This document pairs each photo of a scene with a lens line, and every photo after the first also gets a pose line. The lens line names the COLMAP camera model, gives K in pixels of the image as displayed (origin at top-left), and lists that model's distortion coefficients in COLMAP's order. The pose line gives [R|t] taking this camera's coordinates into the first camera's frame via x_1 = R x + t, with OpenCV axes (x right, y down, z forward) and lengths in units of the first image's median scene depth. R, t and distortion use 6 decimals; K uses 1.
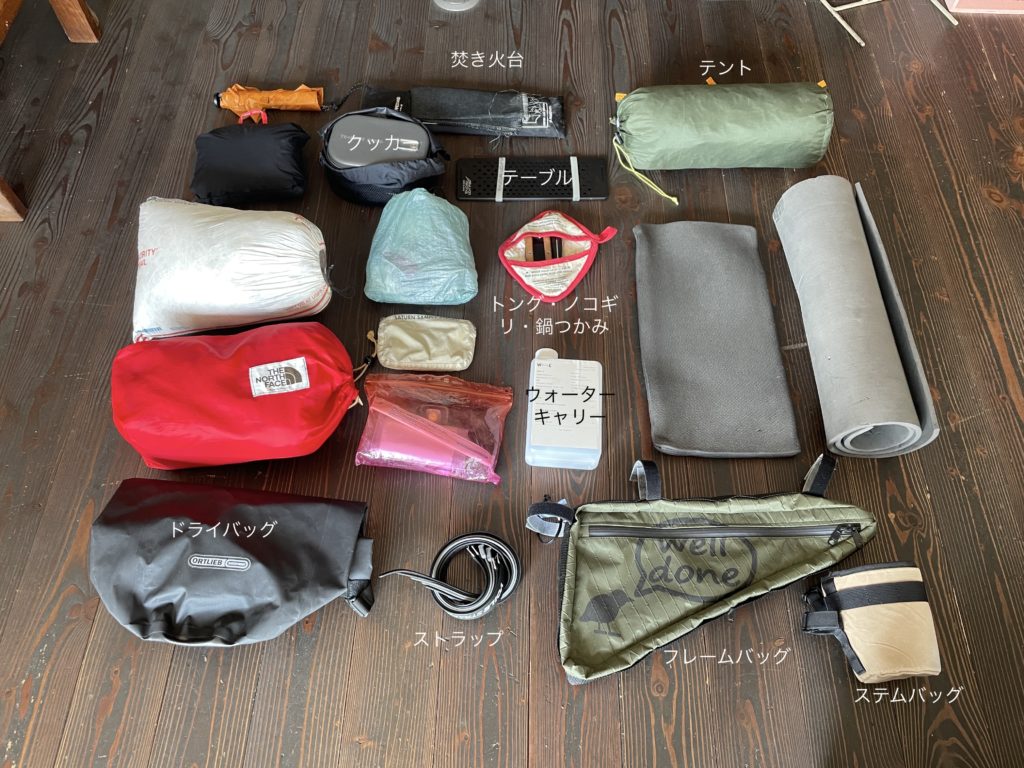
lens RADIAL K [[777.4, 0, 515.7], [0, 777.4, 392.6], [0, 0, 1]] dist [0.060769, -0.098183]
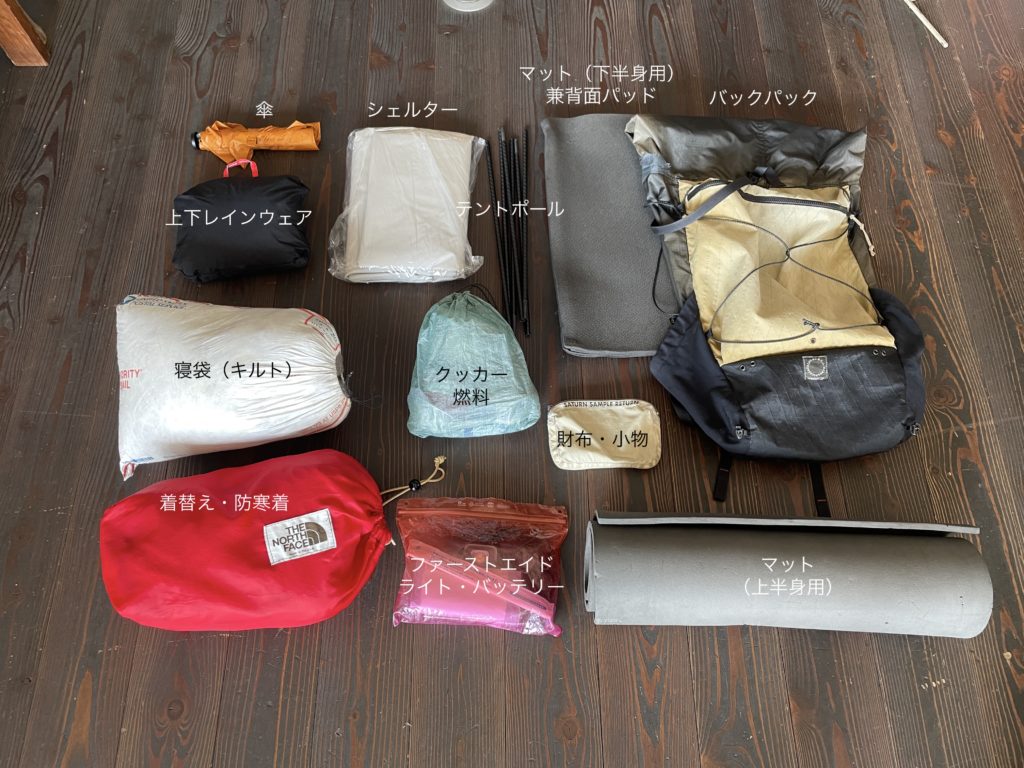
lens RADIAL K [[777.4, 0, 511.8], [0, 777.4, 381.8], [0, 0, 1]] dist [0.060769, -0.098183]
pose [[0.999445, -0.030684, 0.012979, -0.064427], [0.029226, 0.994497, 0.100606, -0.209492], [-0.015994, -0.100171, 0.994842, 0.140132]]
